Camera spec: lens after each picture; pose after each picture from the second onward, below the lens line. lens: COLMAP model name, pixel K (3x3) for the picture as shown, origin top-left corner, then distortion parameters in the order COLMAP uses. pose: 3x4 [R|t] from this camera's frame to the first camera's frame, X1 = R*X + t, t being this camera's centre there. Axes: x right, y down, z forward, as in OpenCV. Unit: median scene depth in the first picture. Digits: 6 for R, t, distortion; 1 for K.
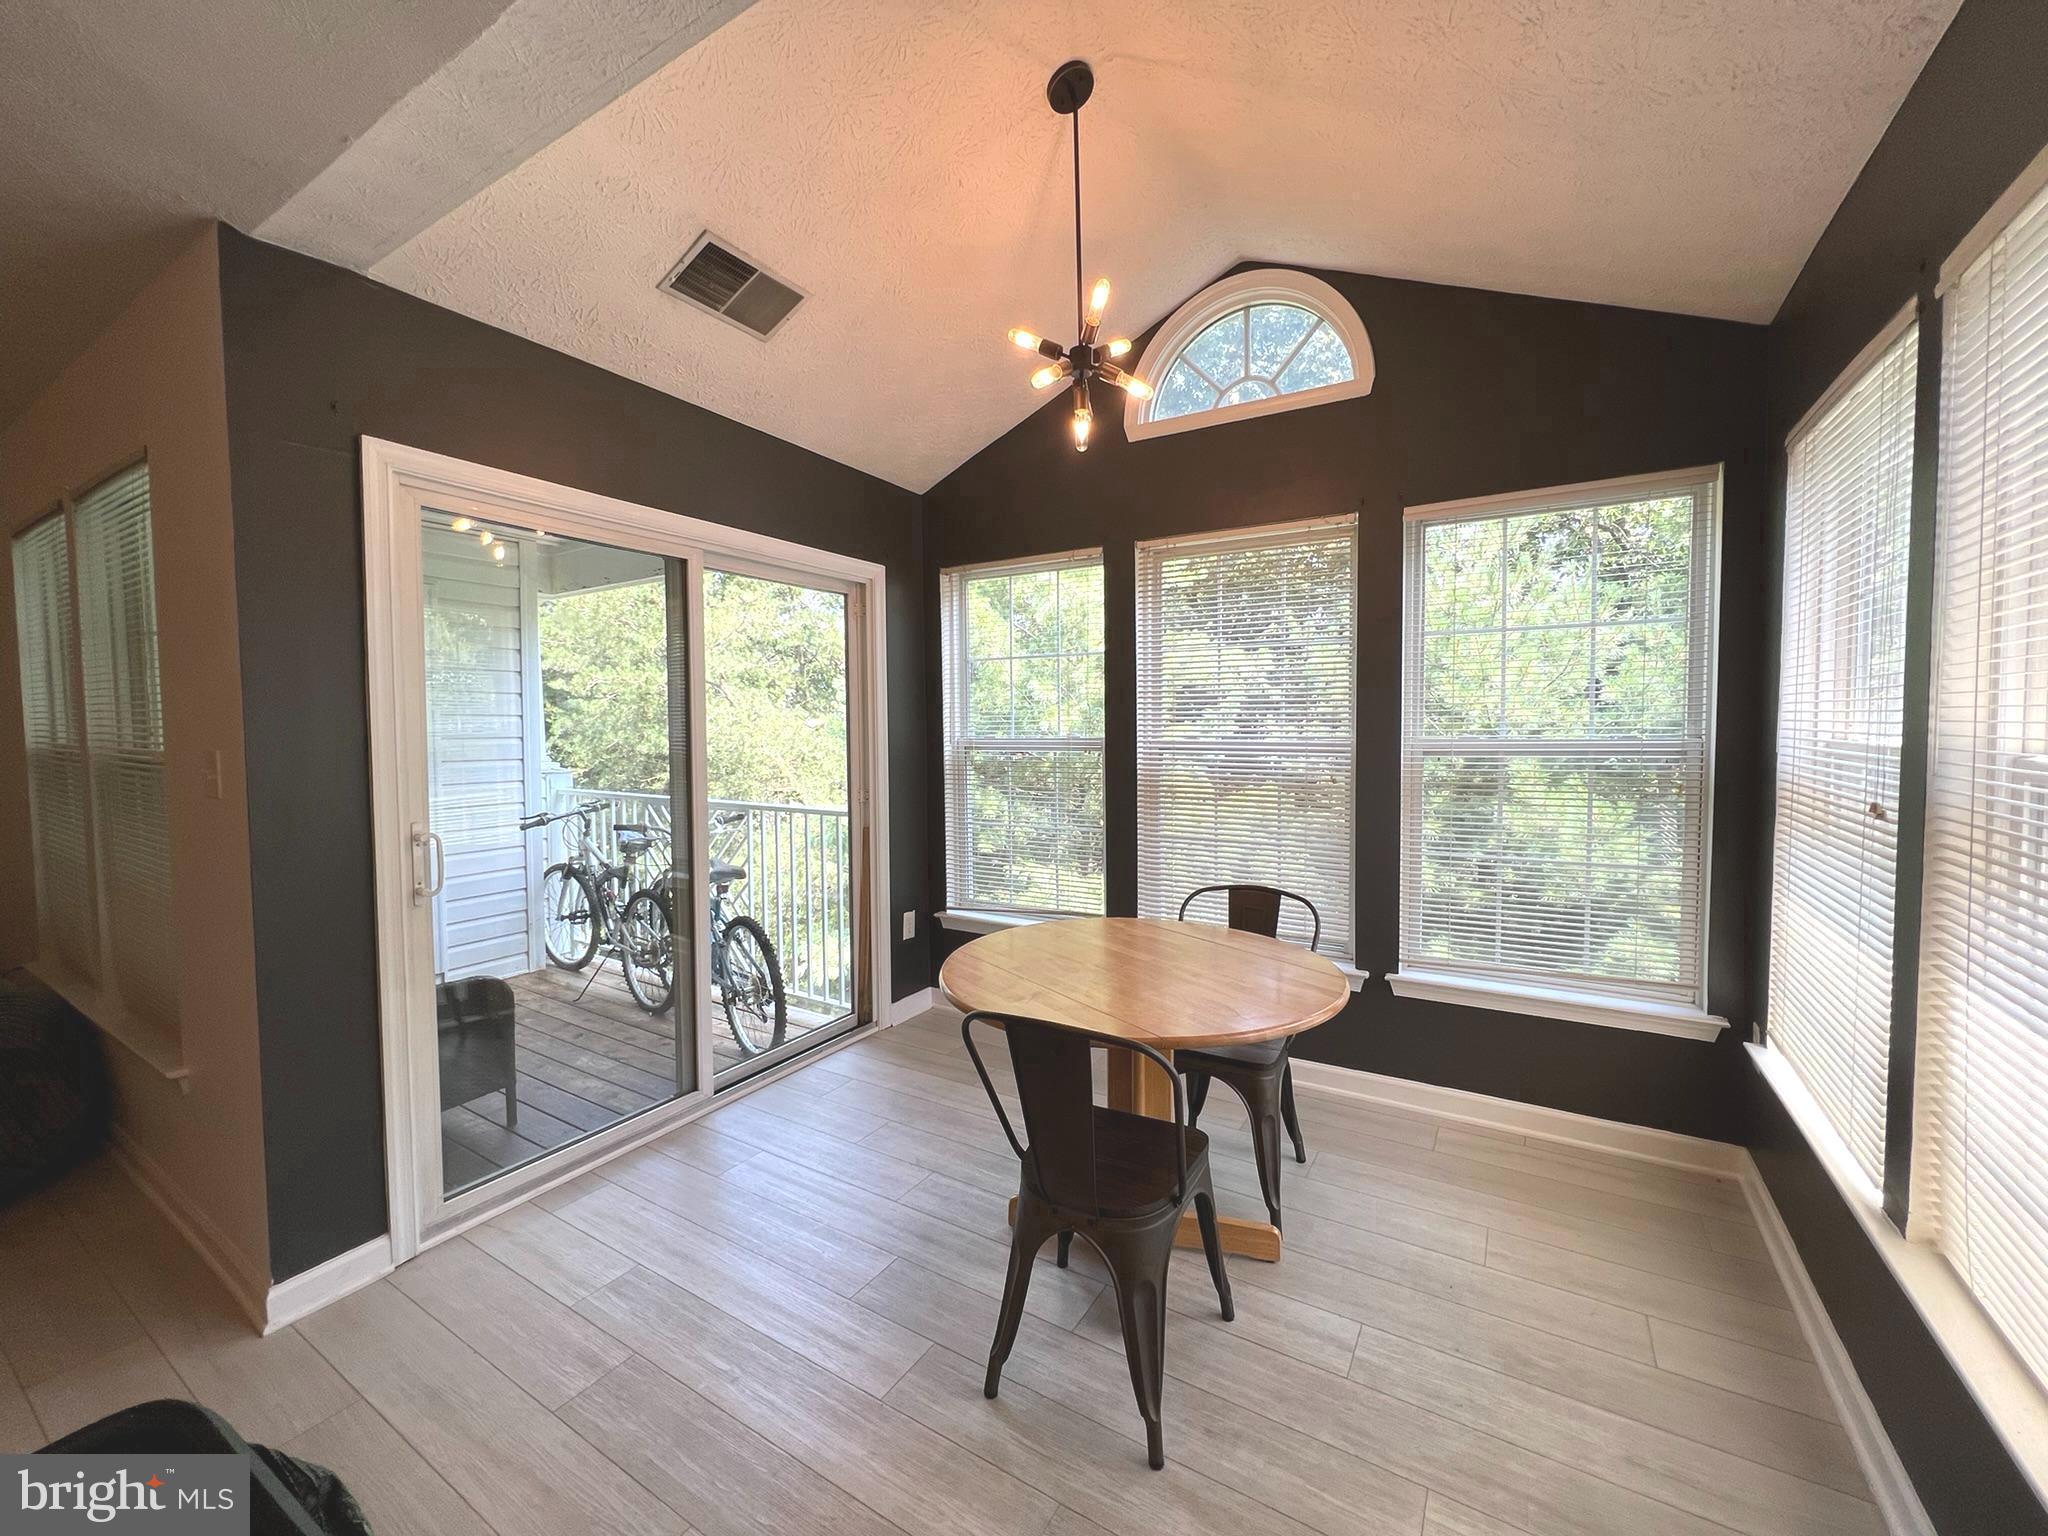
lens RADIAL K [[818.1, 0, 1030.9], [0, 818.1, 756.0], [0, 0, 1]] dist [-0.003850, 0.000453]
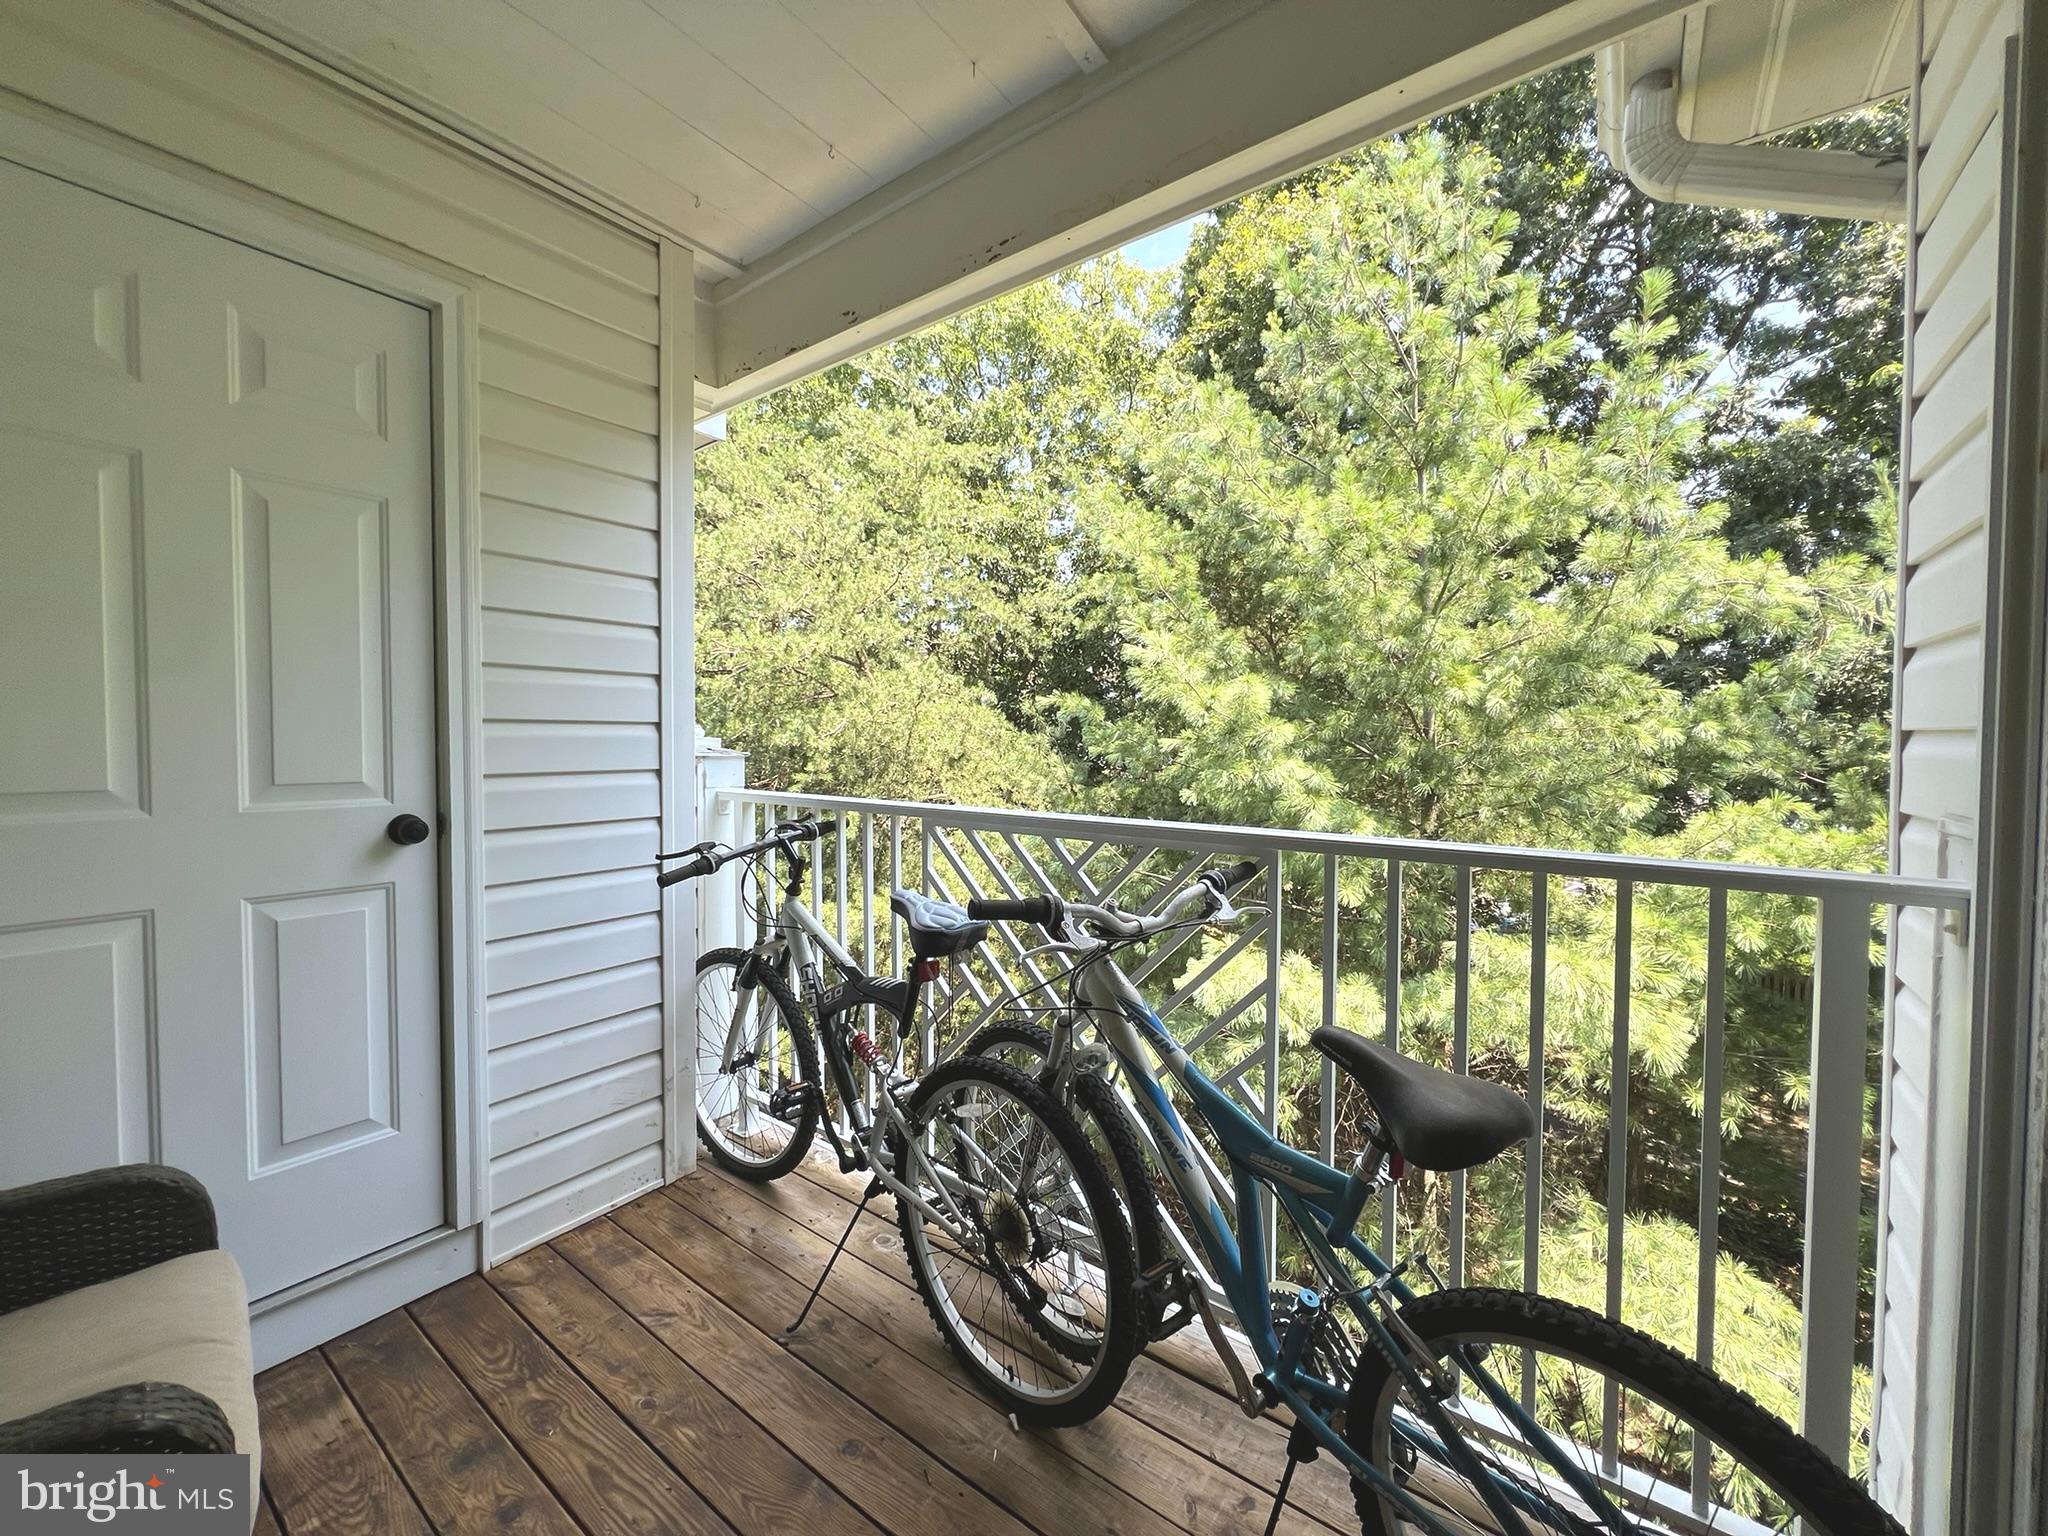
lens RADIAL K [[817.3, 0, 1017.6], [0, 817.3, 757.1], [0, 0, 1]] dist [-0.002620, 0.000172]
pose [[0.995510, 0.005252, -0.094514, -0.380121], [-0.006370, 0.999913, -0.011528, 0.026864], [0.094445, 0.012079, 0.995457, 0.565934]]
